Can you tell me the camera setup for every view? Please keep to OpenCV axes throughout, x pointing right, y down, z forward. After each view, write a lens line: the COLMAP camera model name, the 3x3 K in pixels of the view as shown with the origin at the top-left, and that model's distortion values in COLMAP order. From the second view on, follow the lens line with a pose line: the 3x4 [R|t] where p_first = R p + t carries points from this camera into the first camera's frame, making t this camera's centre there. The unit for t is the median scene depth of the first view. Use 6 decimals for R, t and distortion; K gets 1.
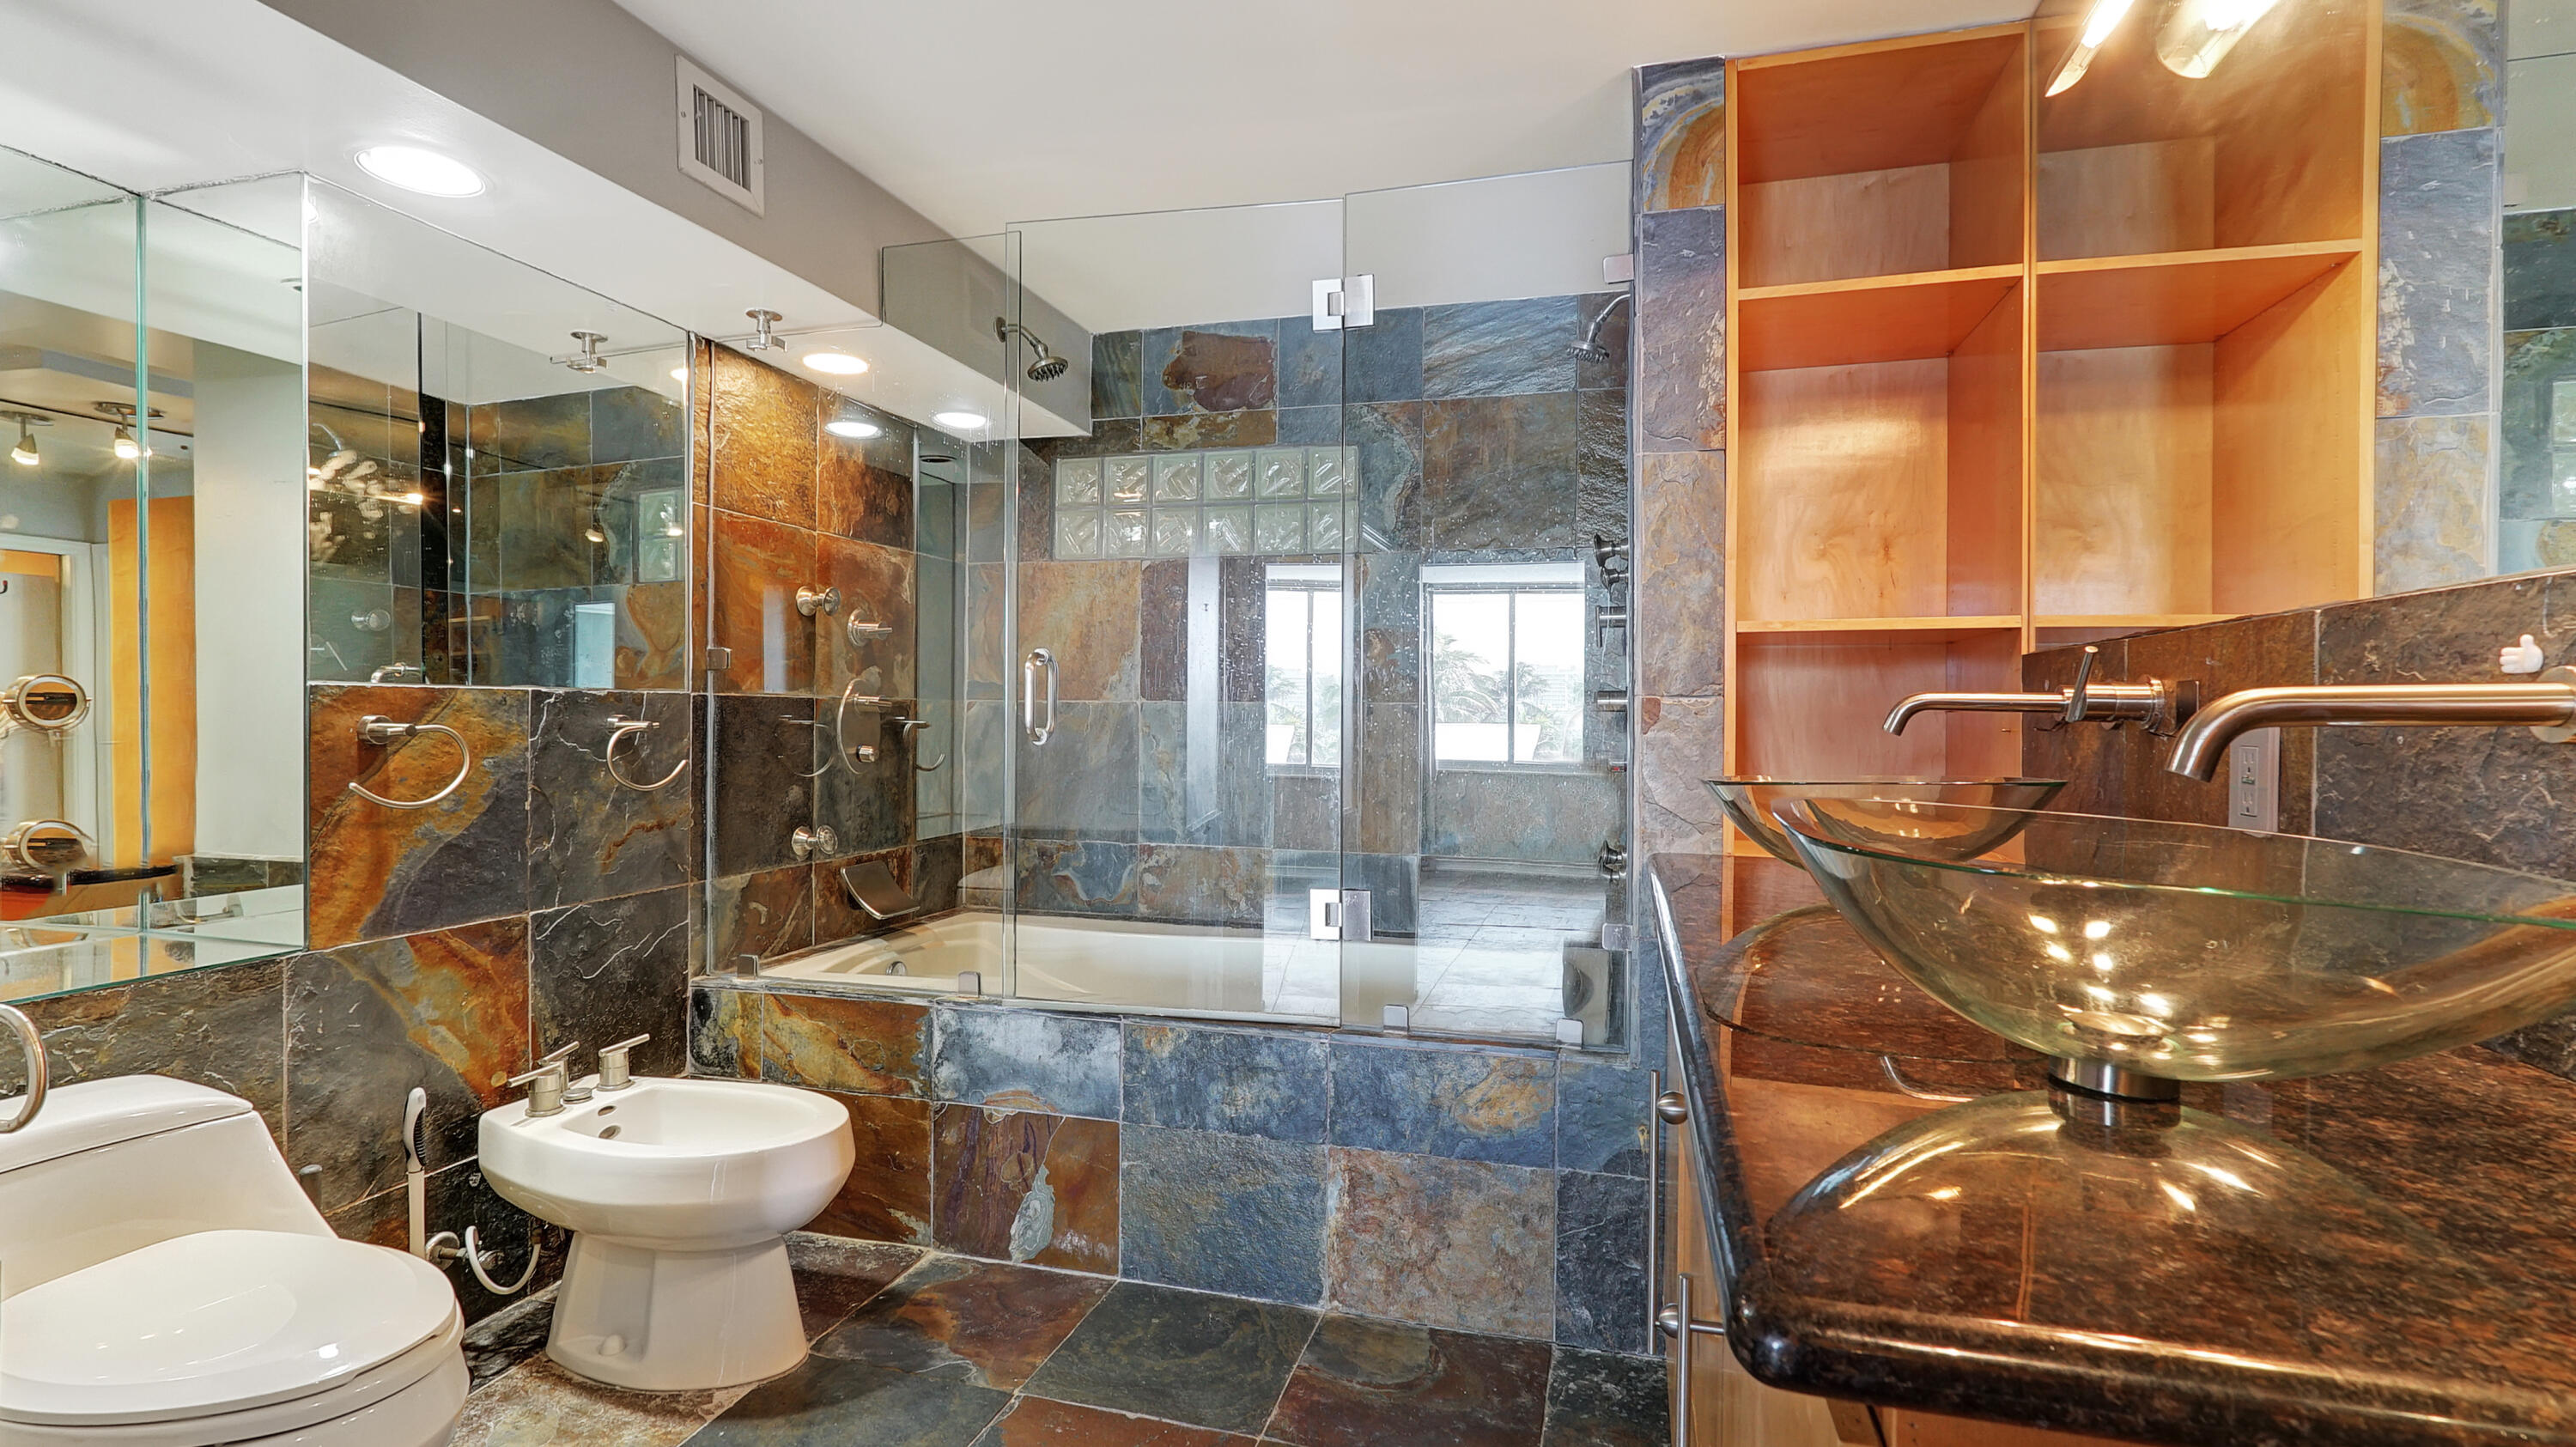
lens RADIAL K [[1205.6, 0, 1285.2], [0, 1205.6, 705.6], [0, 0, 1]] dist [-0.013221, 0.014360]
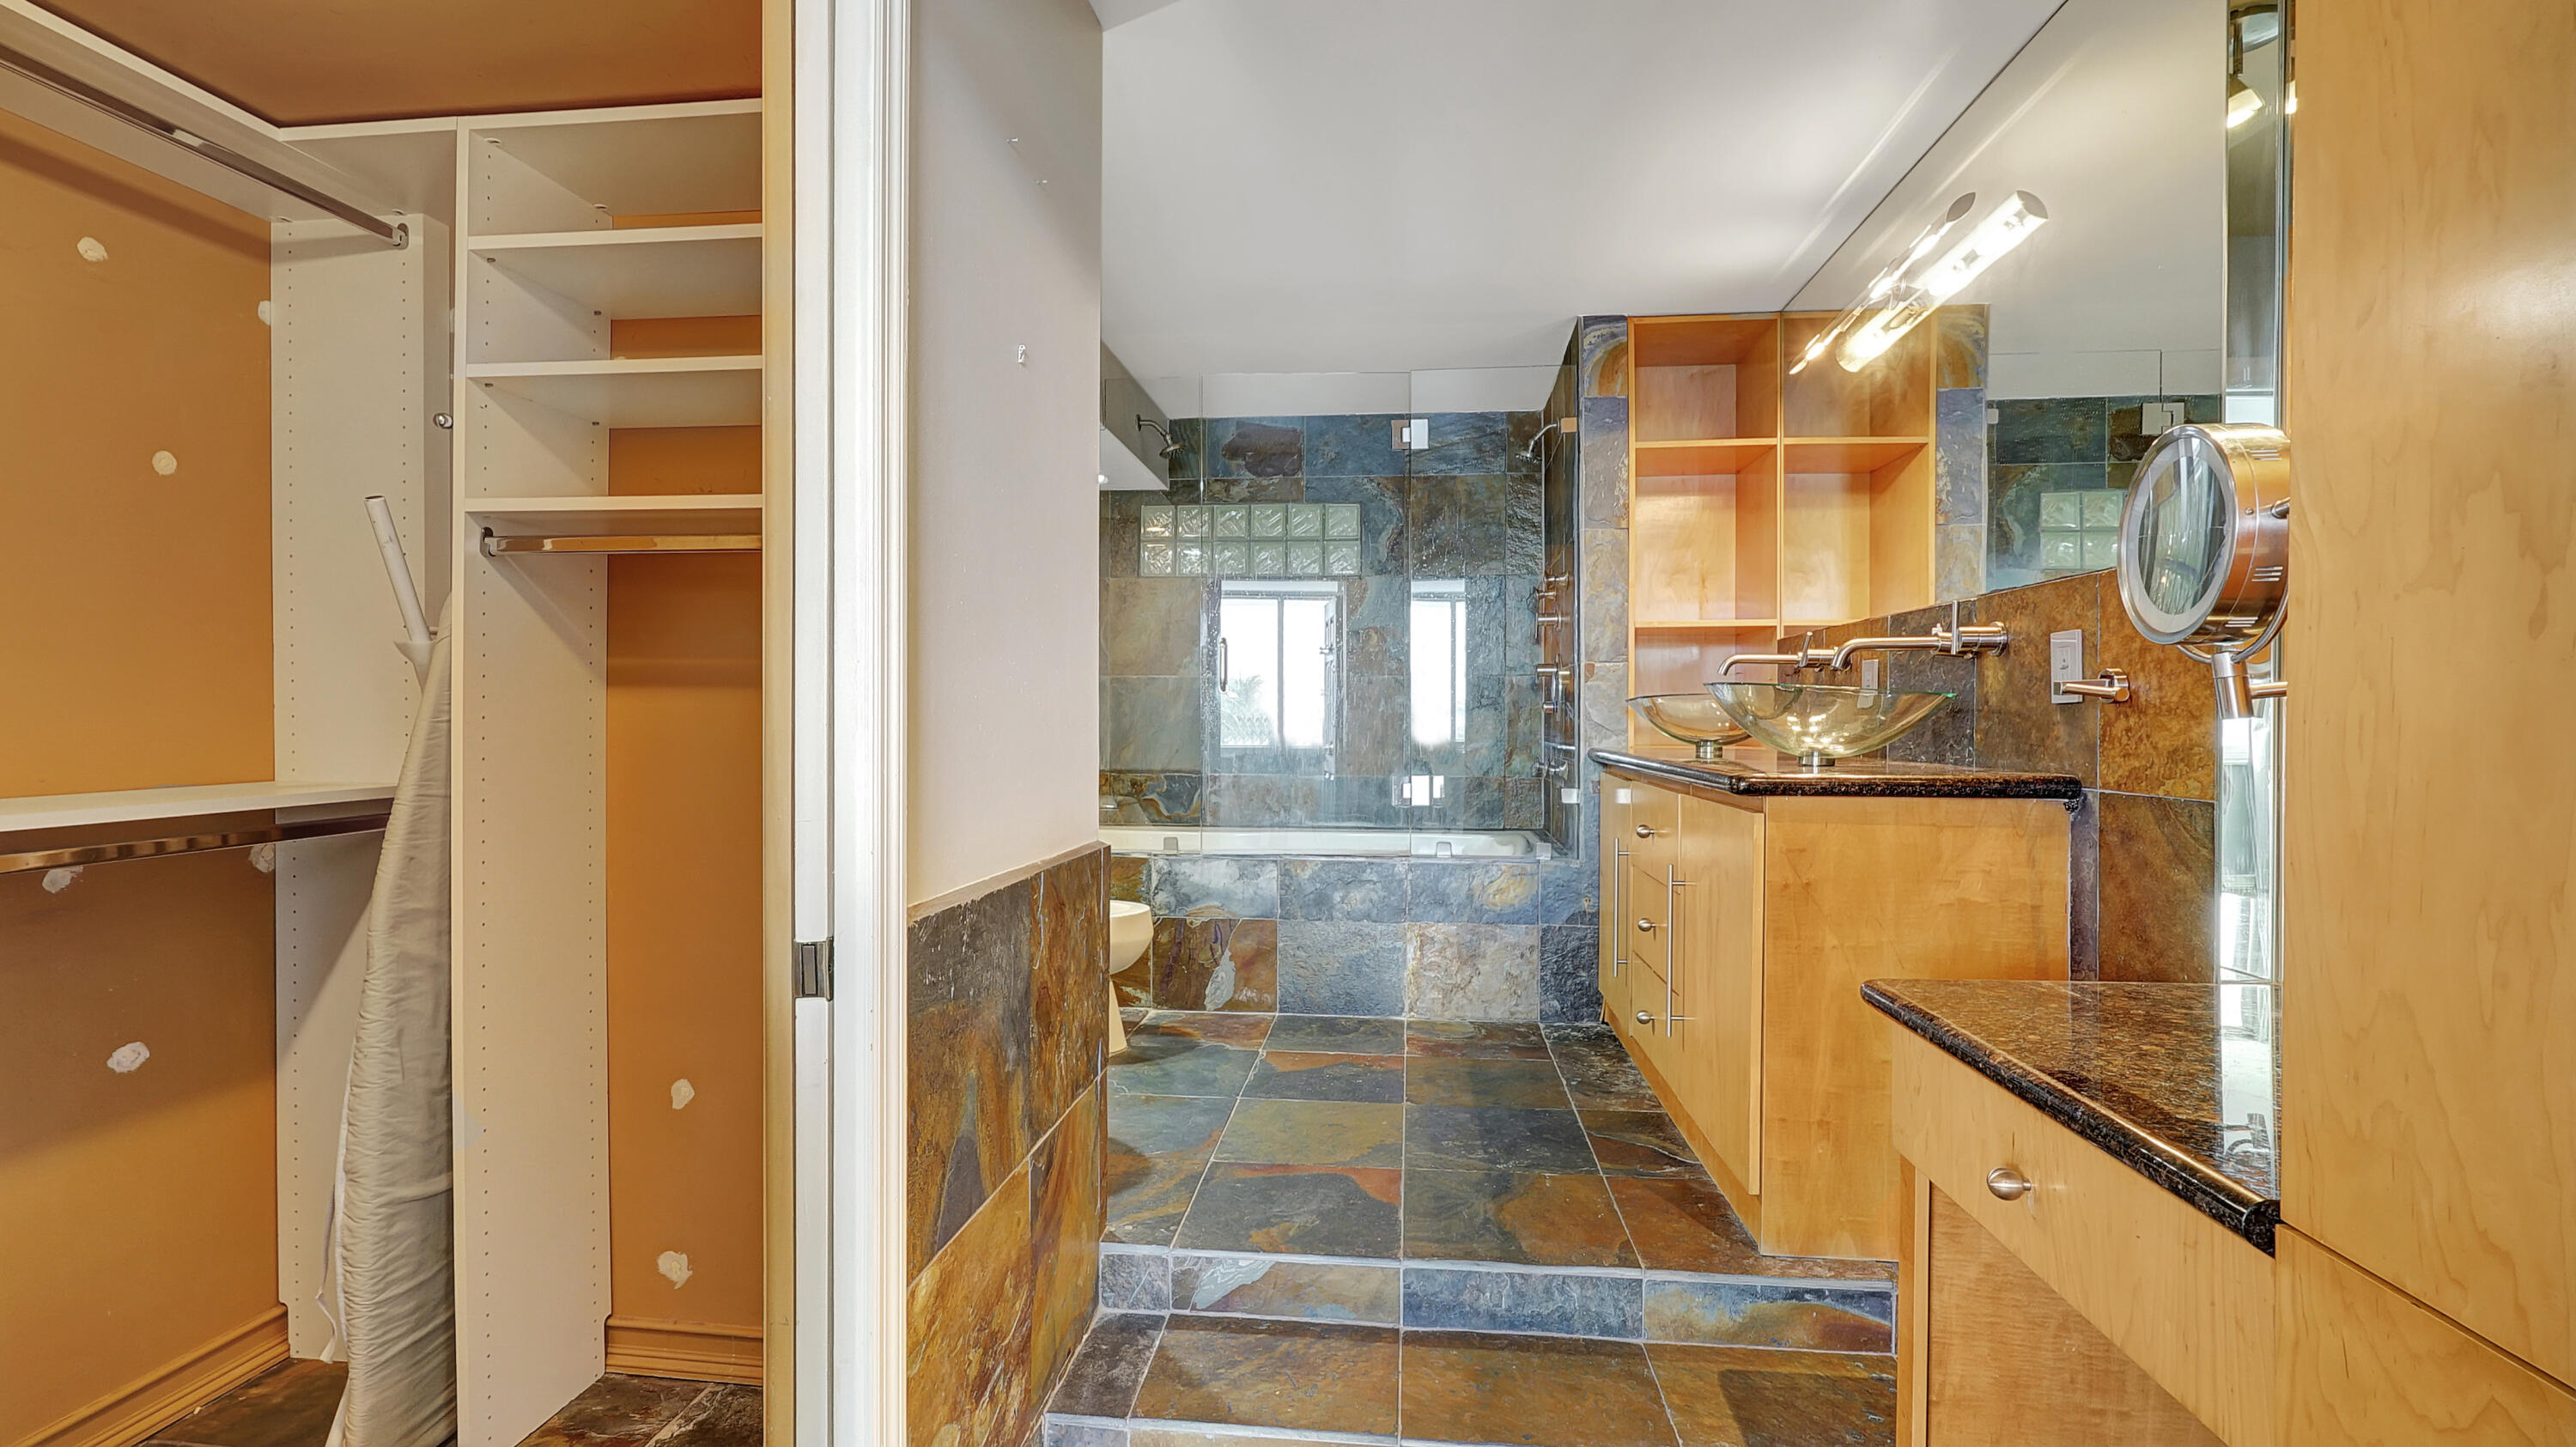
lens RADIAL K [[1161.4, 0, 1278.0], [0, 1161.4, 706.7], [0, 0, 1]] dist [0.001046, 0.000572]
pose [[0.987136, -0.002904, 0.159858, -0.393601], [0.003210, 0.999993, -0.001658, 0.054415], [-0.159852, 0.002150, 0.987139, -0.587960]]
